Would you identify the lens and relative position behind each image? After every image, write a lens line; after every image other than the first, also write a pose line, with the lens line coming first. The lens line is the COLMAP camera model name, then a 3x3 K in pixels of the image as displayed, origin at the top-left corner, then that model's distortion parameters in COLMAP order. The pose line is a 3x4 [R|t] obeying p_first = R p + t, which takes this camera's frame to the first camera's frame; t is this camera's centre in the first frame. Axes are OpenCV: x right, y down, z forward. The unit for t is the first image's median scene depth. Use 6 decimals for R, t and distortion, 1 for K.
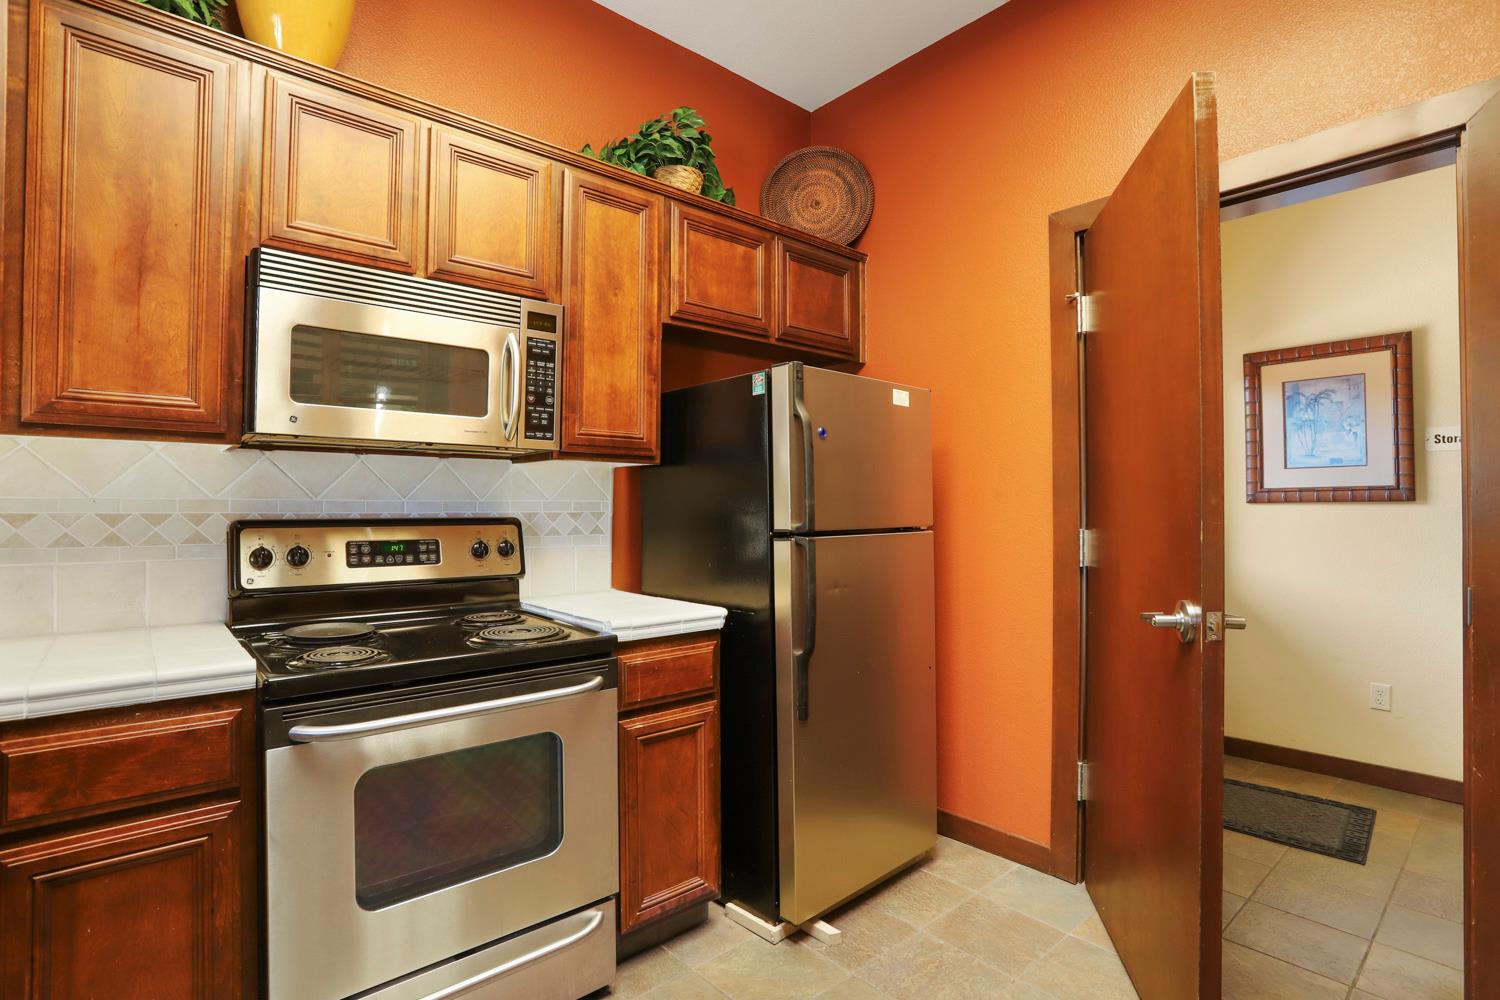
lens RADIAL K [[758.4, 0, 750.7], [0, 758.4, 495.6], [0, 0, 1]] dist [-0.019567, 0.002973]
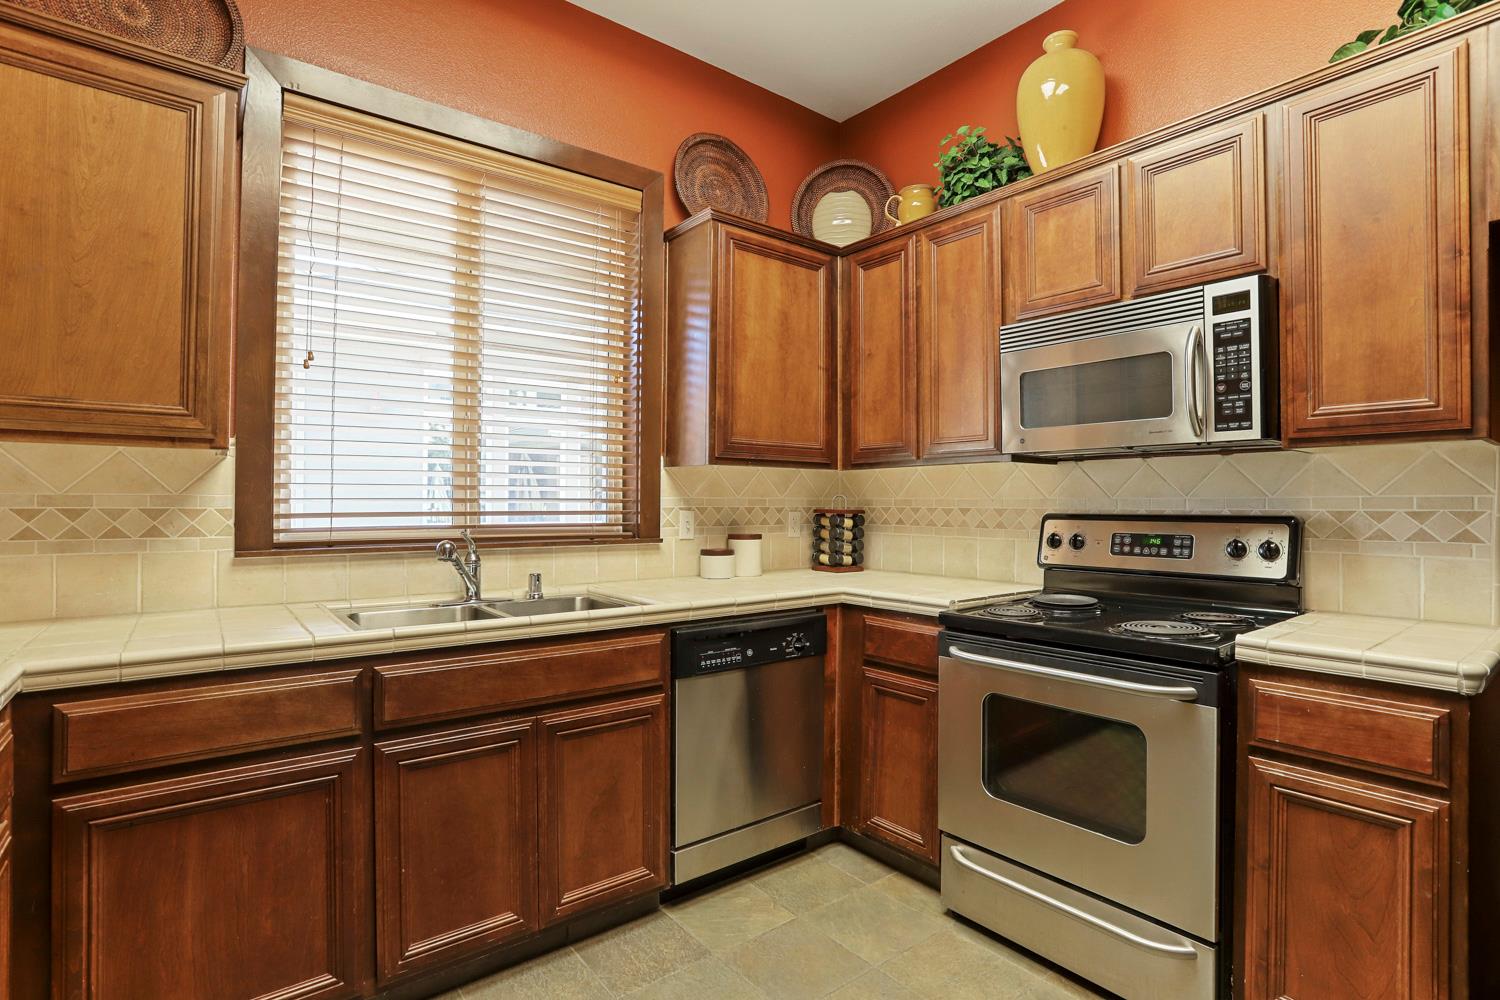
lens RADIAL K [[758.4, 0, 747.4], [0, 758.4, 502.2], [0, 0, 1]] dist [-0.019567, 0.002973]
pose [[-0.067409, -0.004003, -0.997717, 0.674697], [0.014006, 0.999890, -0.004958, 0.009121], [0.997627, -0.014308, -0.067345, 0.474486]]
